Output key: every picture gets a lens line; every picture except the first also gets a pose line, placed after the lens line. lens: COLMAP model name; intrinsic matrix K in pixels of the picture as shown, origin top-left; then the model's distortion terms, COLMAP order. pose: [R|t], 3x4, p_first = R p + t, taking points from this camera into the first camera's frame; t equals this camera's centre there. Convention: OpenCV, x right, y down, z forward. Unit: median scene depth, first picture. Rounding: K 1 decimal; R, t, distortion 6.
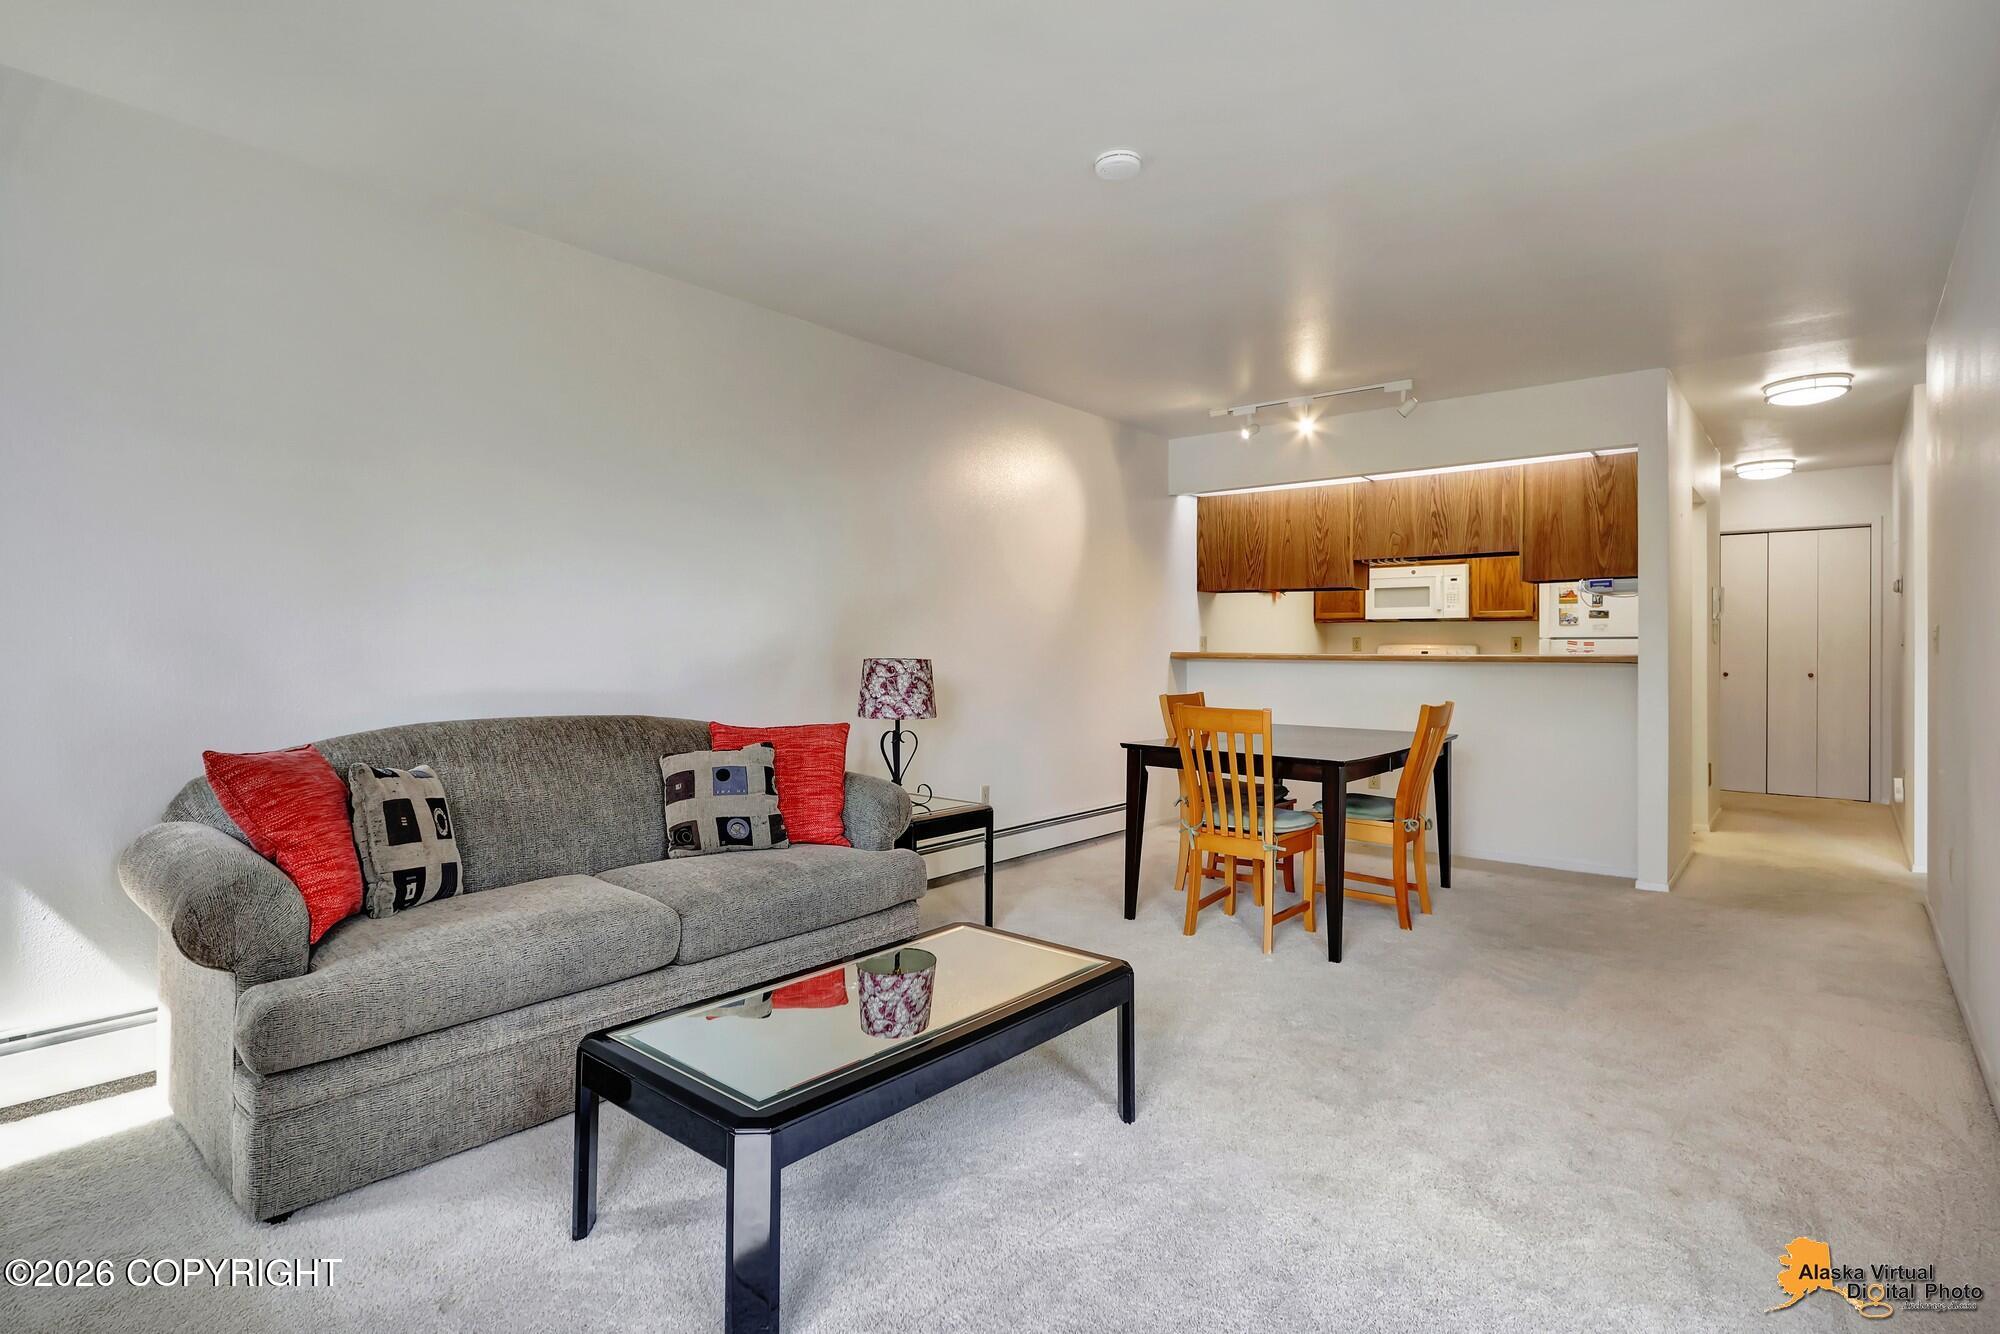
lens RADIAL K [[1023.9, 0, 955.4], [0, 1023.9, 630.3], [0, 0, 1]] dist [0.018505, 0.000509]
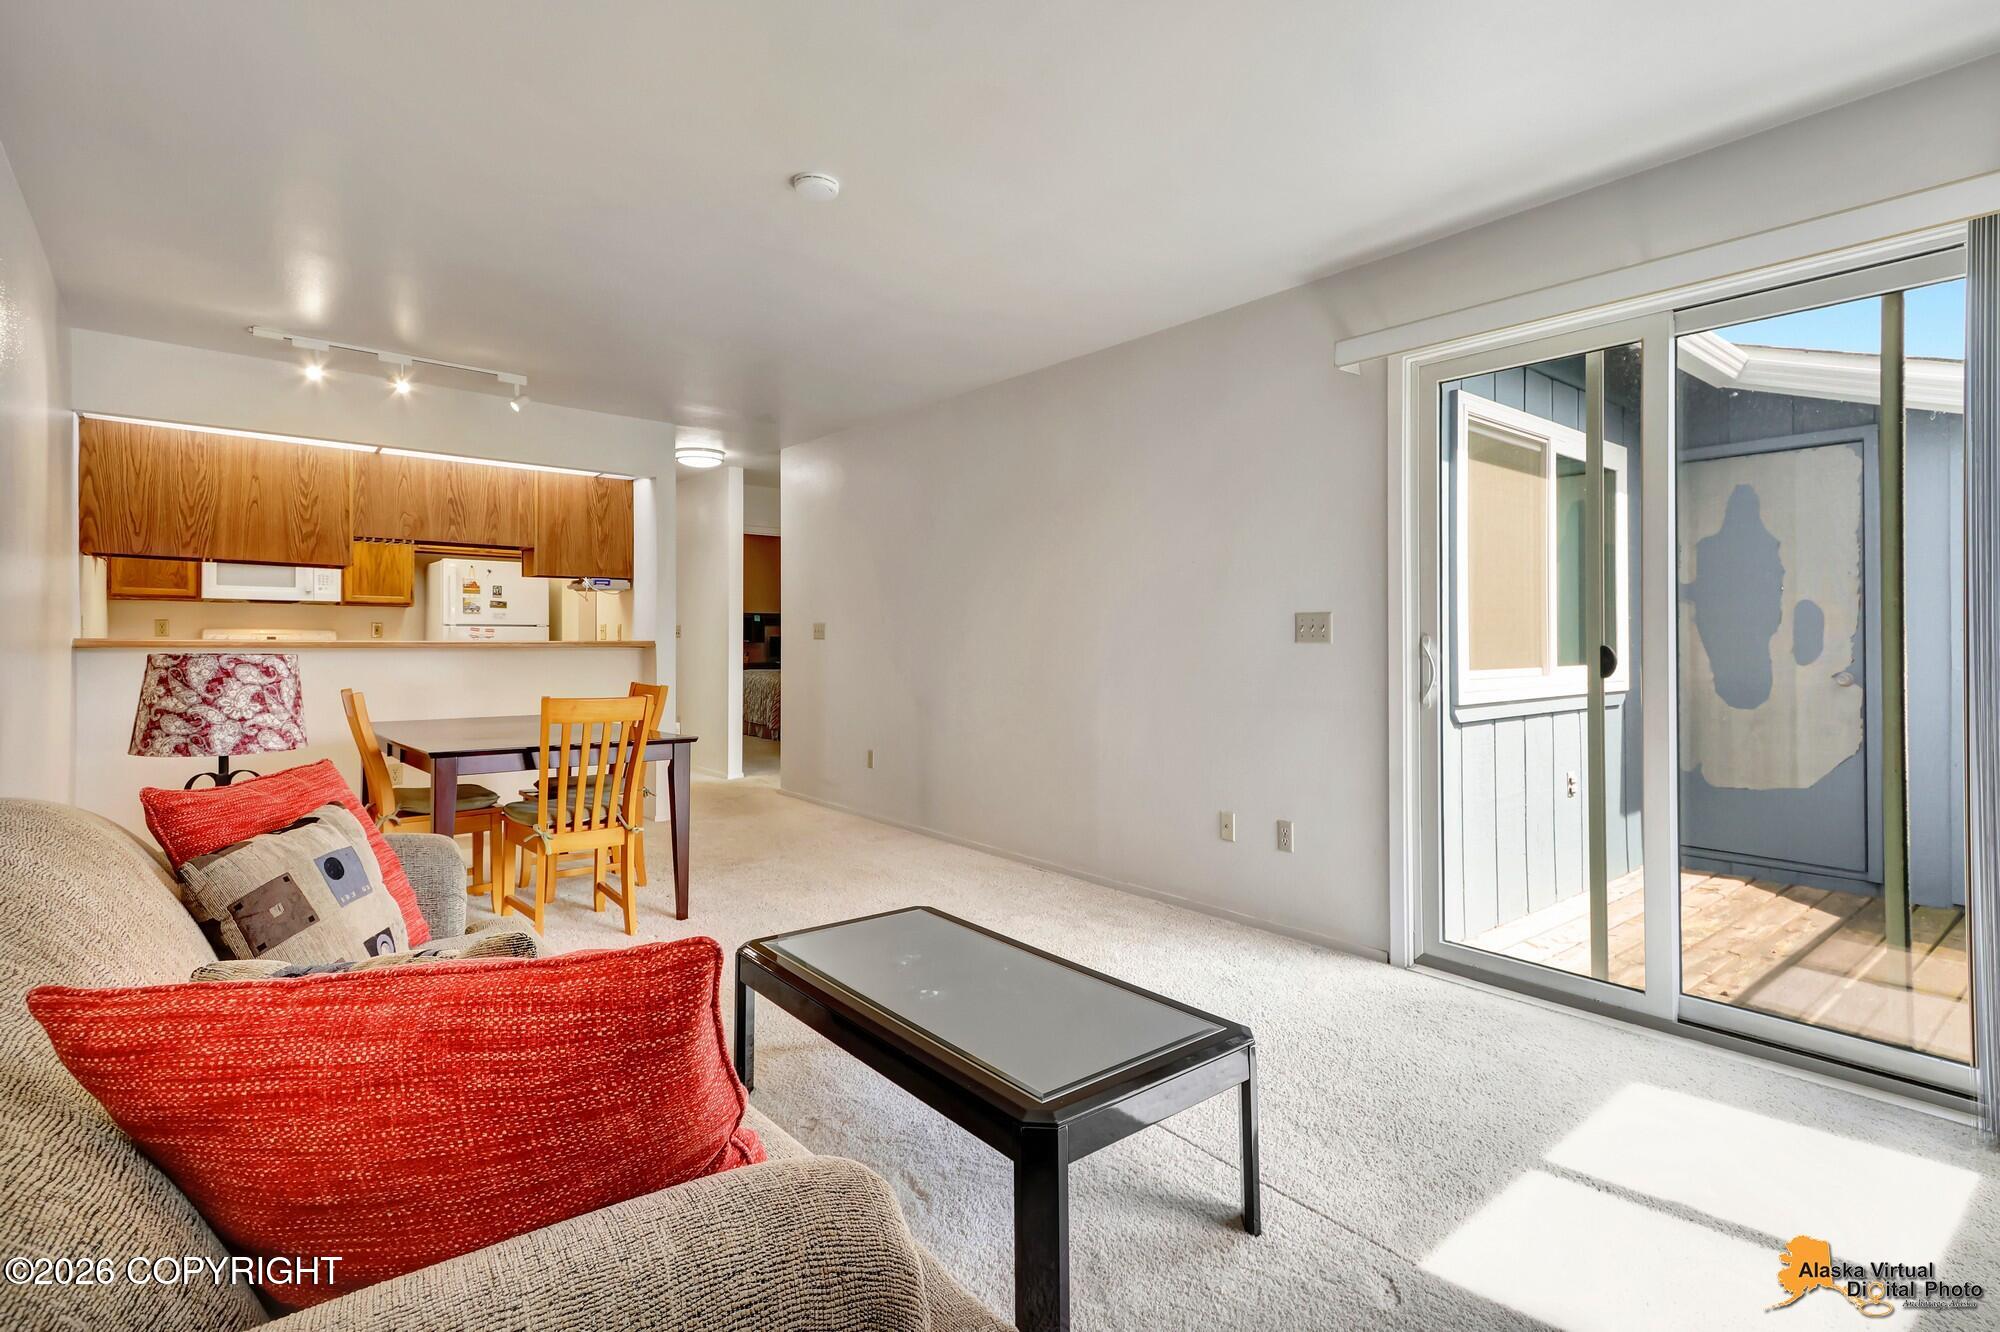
lens RADIAL K [[939.2, 0, 1044.6], [0, 939.2, 644.7], [0, 0, 1]] dist [0.010816, -0.004266]
pose [[0.149177, -0.006938, 0.988786, -0.366136], [-0.024811, 0.999634, 0.010758, 0.002884], [-0.988499, -0.026138, 0.148951, 0.295894]]
